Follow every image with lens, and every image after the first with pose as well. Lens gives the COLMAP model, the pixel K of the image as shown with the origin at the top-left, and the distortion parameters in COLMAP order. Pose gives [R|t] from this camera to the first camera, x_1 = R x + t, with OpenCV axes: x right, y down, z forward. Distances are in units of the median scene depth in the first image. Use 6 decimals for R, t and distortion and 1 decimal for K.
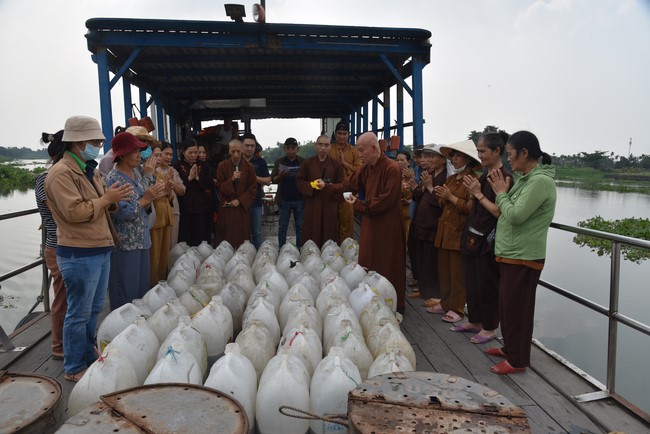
lens RADIAL K [[446.7, 0, 324.9], [0, 446.7, 226.0], [0, 0, 1]] dist [-0.121984, 0.074277]
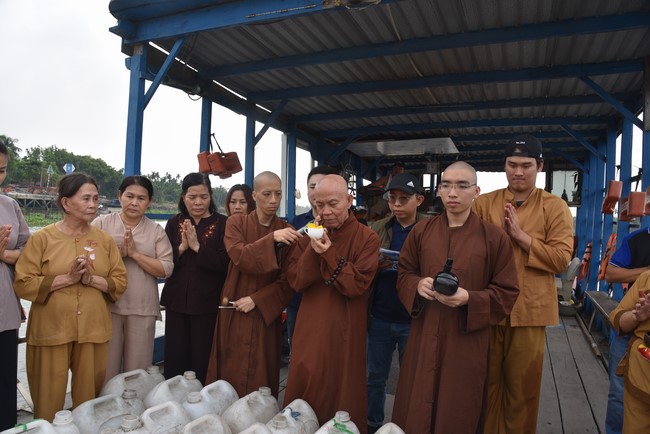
lens RADIAL K [[446.7, 0, 324.9], [0, 446.7, 226.0], [0, 0, 1]] dist [-0.121984, 0.074277]
pose [[0.860508, 0.045677, -0.507385, 0.093967], [-0.119516, 0.986276, -0.113907, -0.082954], [0.495219, 0.158659, 0.854158, 0.563233]]
